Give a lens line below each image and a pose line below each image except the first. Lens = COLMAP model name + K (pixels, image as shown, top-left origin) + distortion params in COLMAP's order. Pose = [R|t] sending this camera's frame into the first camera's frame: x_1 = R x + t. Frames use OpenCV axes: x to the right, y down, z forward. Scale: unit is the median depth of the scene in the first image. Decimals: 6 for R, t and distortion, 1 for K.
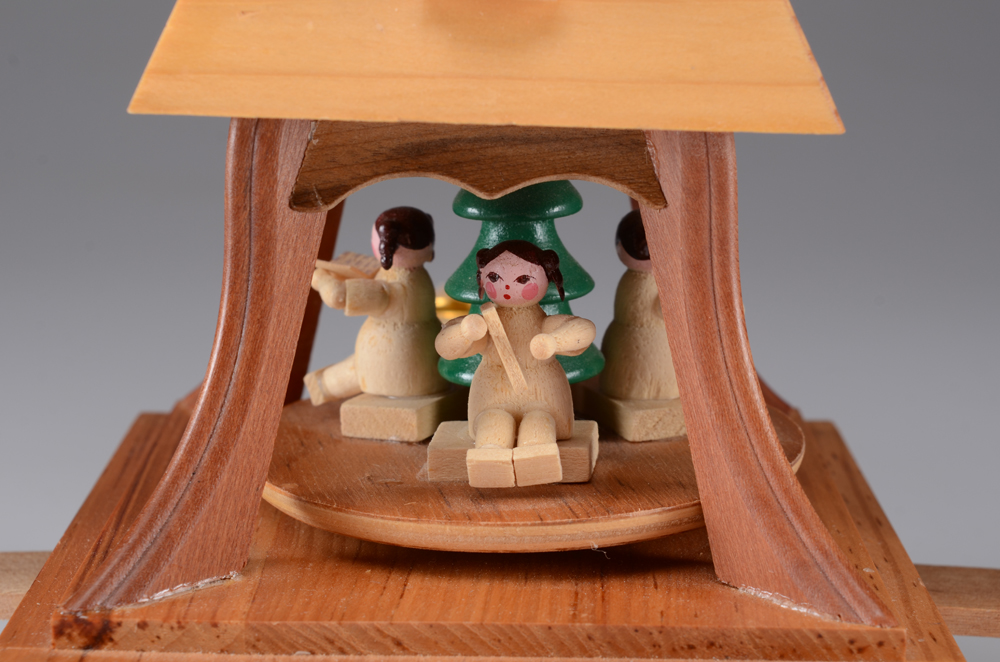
lens RADIAL K [[2345.3, 0, 476.4], [0, 2345.3, 341.2], [0, 0, 1]] dist [0.101276, 0.000000]
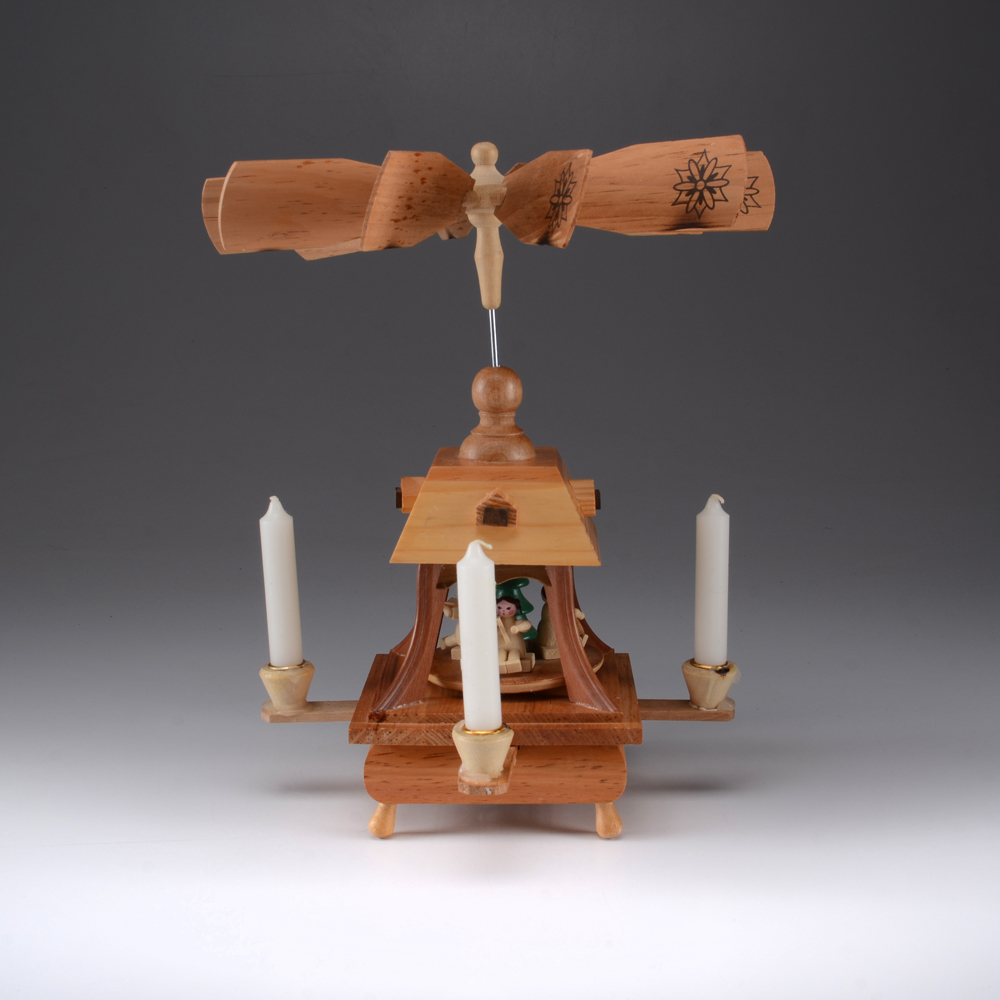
lens RADIAL K [[1841.4, 0, 501.7], [0, 1841.4, 500.9], [0, 0, 1]] dist [-0.045091, 0.000000]
pose [[0.999785, -0.016480, -0.012553, 0.046435], [0.015670, 0.997949, -0.062074, -0.017997], [0.013550, 0.061864, 0.997993, -1.589967]]
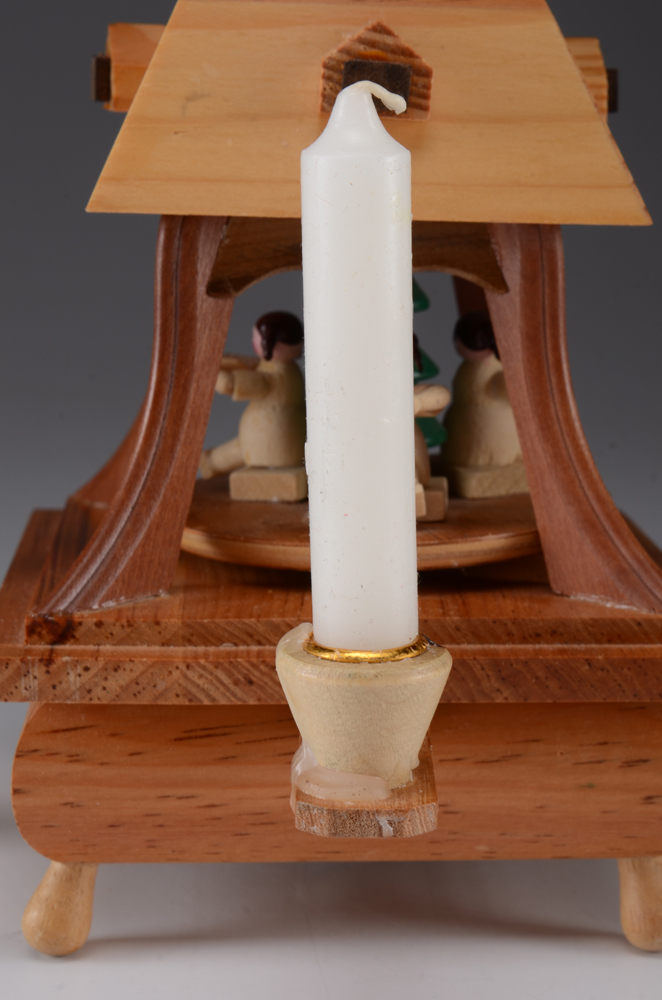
lens RADIAL K [[2345.3, 0, 330.7], [0, 2345.3, 499.4], [0, 0, 1]] dist [0.101276, 0.000000]
pose [[0.997899, -0.011989, 0.063673, -0.095733], [0.014978, 0.998797, -0.046690, 0.112016], [-0.063037, 0.047546, 0.996878, -0.240411]]
